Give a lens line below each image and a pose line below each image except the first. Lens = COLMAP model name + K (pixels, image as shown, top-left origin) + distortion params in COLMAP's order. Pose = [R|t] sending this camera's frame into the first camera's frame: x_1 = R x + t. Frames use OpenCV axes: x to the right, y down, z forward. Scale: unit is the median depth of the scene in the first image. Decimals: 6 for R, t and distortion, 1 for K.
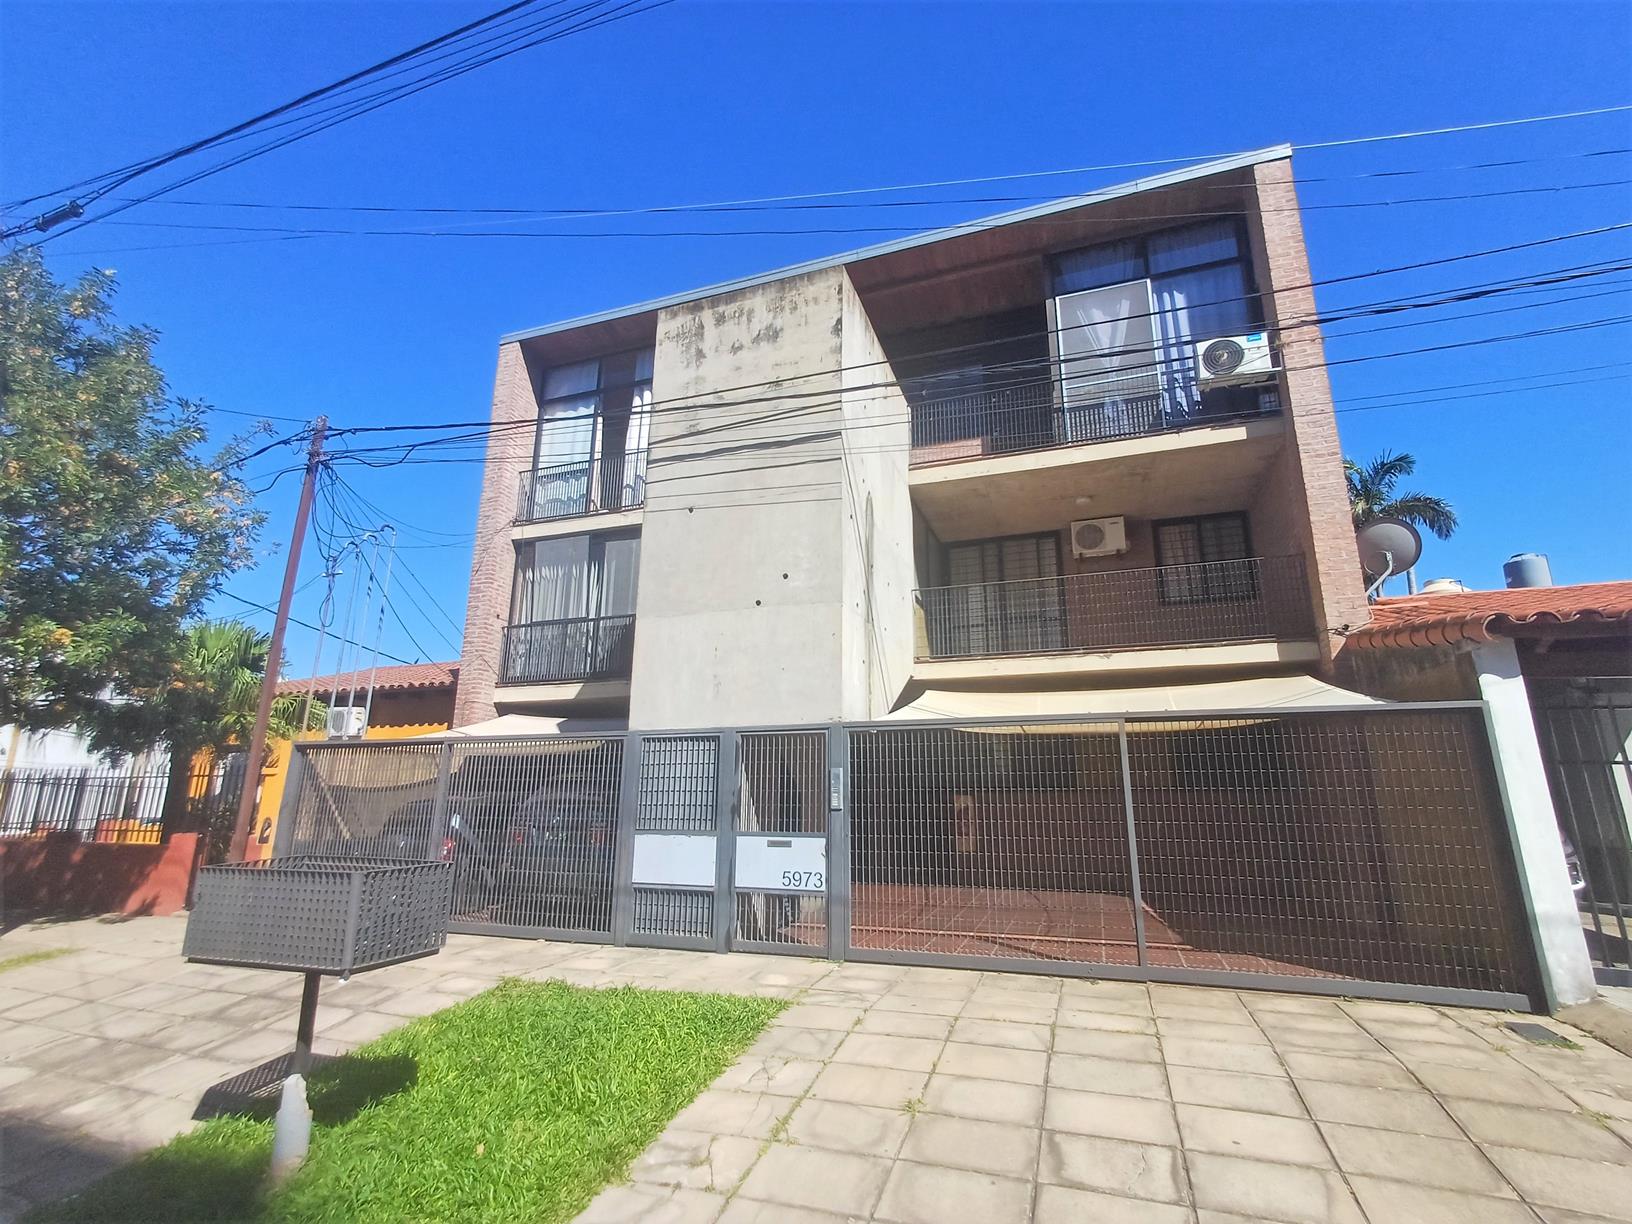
lens RADIAL K [[752.2, 0, 816.0], [0, 752.2, 612.0], [0, 0, 1]] dist [-0.004108, 0.008142]
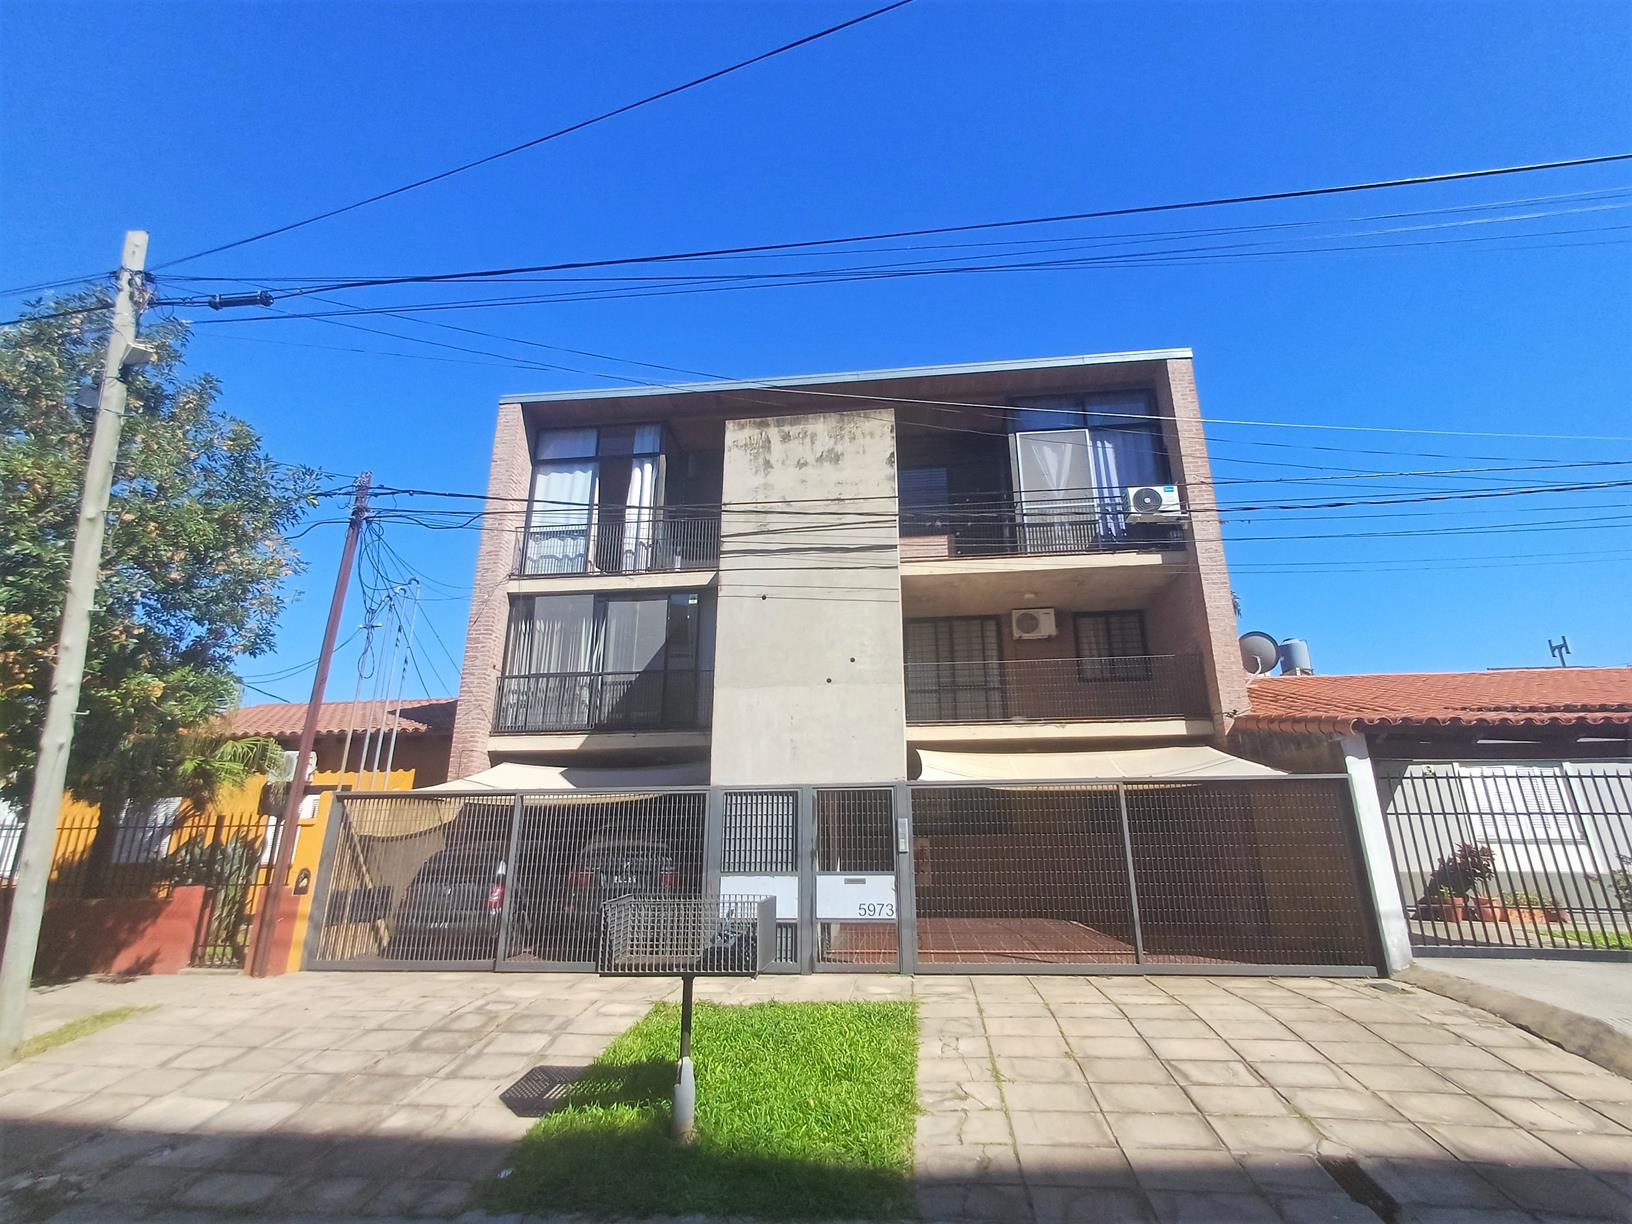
lens RADIAL K [[742.9, 0, 830.2], [0, 742.9, 616.0], [0, 0, 1]] dist [0.001262, 0.000408]
pose [[0.973936, 0.054975, 0.220060, -0.279690], [-0.044509, 0.997642, -0.052244, -0.043792], [-0.222413, 0.041088, 0.974086, -0.142773]]
